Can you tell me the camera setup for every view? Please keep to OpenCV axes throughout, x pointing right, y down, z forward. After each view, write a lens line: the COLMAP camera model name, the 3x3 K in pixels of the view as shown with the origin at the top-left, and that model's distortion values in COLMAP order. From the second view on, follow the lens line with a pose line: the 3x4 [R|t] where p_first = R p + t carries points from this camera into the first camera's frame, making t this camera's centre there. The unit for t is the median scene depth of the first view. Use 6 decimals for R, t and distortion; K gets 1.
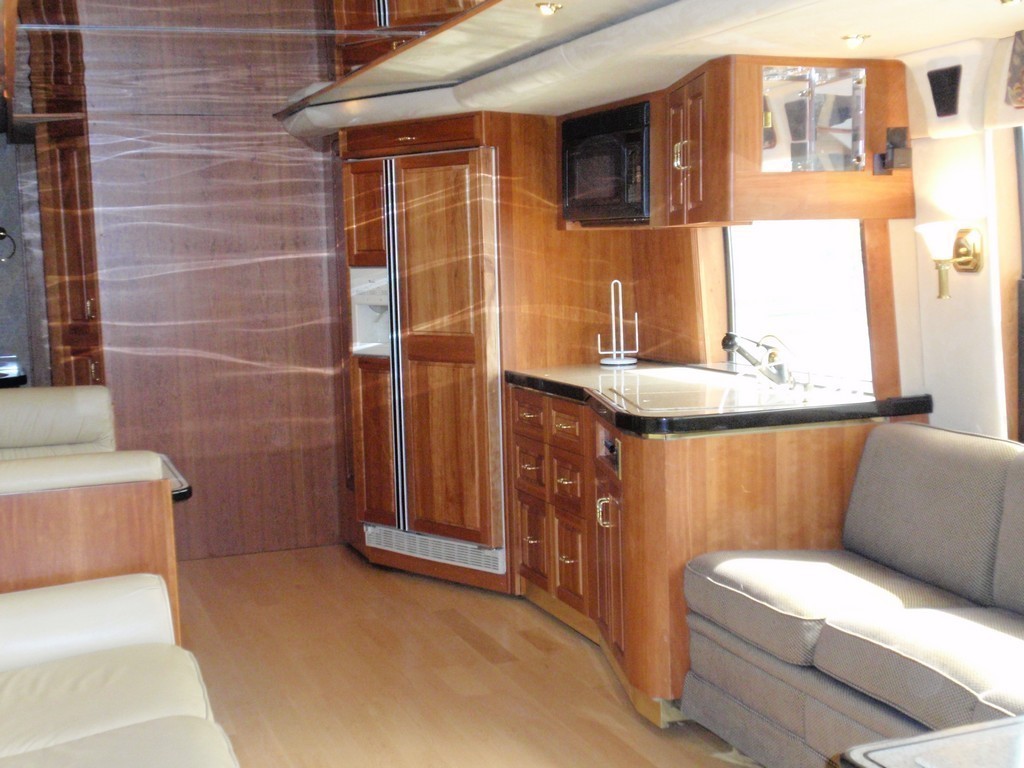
lens RADIAL K [[1357.5, 0, 515.1], [0, 1357.5, 381.3], [0, 0, 1]] dist [0.017572, 0.000000]
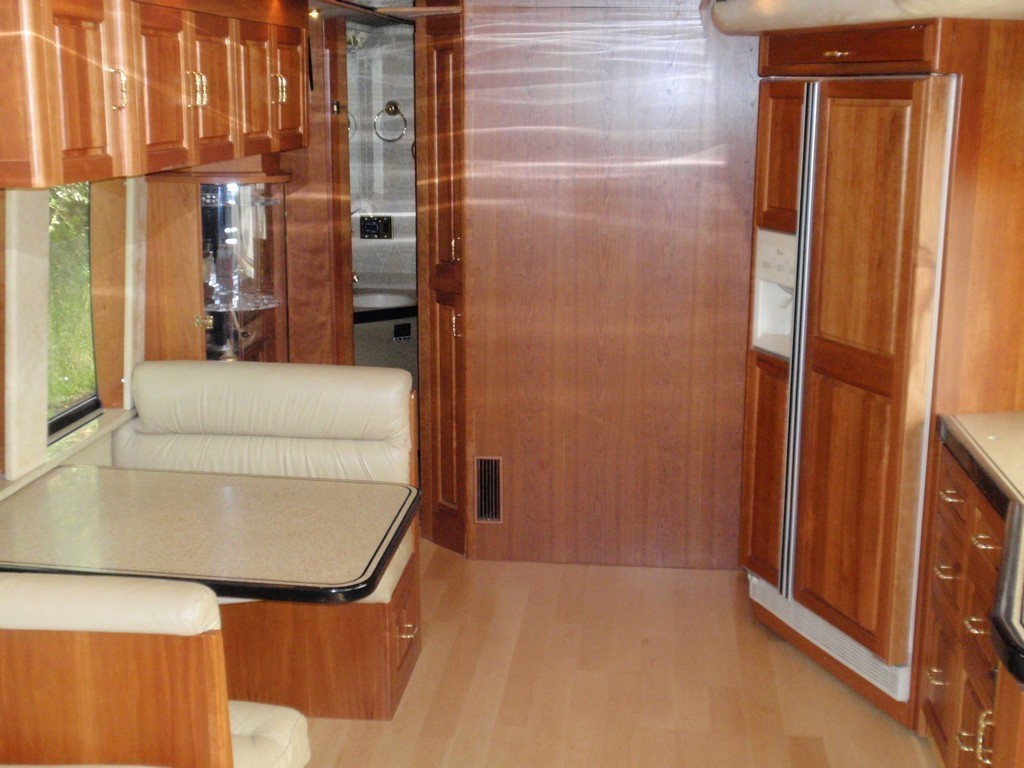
lens RADIAL K [[1357.5, 0, 508.8], [0, 1357.5, 390.5], [0, 0, 1]] dist [0.017572, 0.000000]
pose [[0.891182, 0.129916, -0.434646, 0.092513], [-0.077136, 0.987560, 0.137025, -0.093548], [0.447040, -0.088587, 0.890116, 0.308695]]
